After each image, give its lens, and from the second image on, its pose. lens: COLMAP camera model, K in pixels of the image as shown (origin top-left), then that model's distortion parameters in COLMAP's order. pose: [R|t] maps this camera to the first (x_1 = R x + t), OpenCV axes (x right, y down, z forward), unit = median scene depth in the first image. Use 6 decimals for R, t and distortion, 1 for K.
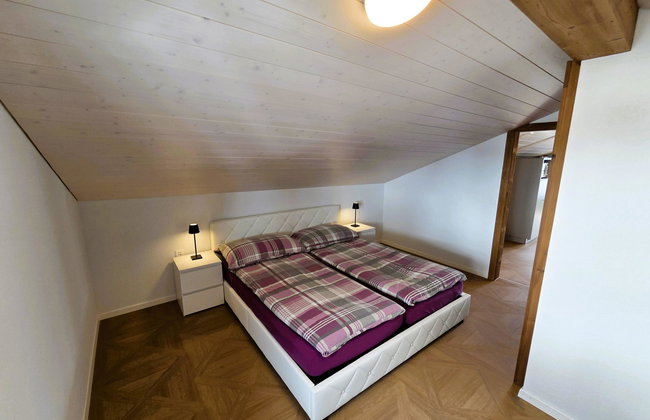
lens RADIAL K [[267.1, 0, 315.9], [0, 267.1, 210.8], [0, 0, 1]] dist [-0.000383, -0.000320]
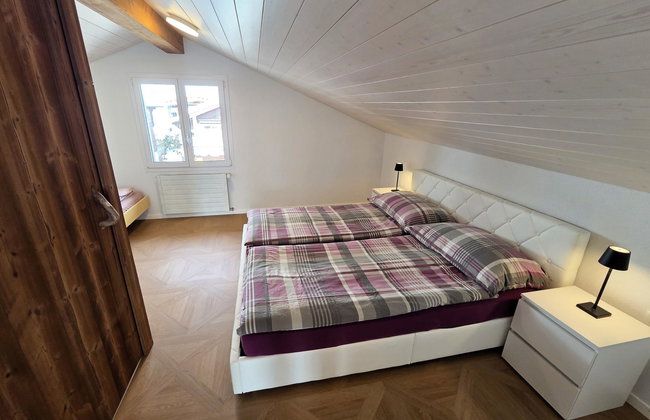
lens RADIAL K [[281.3, 0, 325.0], [0, 281.3, 210.0], [0, 0, 1]] dist [-0.000077, 0.000147]
pose [[-0.393459, 0.296835, -0.870103, 0.755401], [-0.204857, 0.894337, 0.397738, -0.177157], [0.896227, 0.334740, -0.291076, 1.036307]]
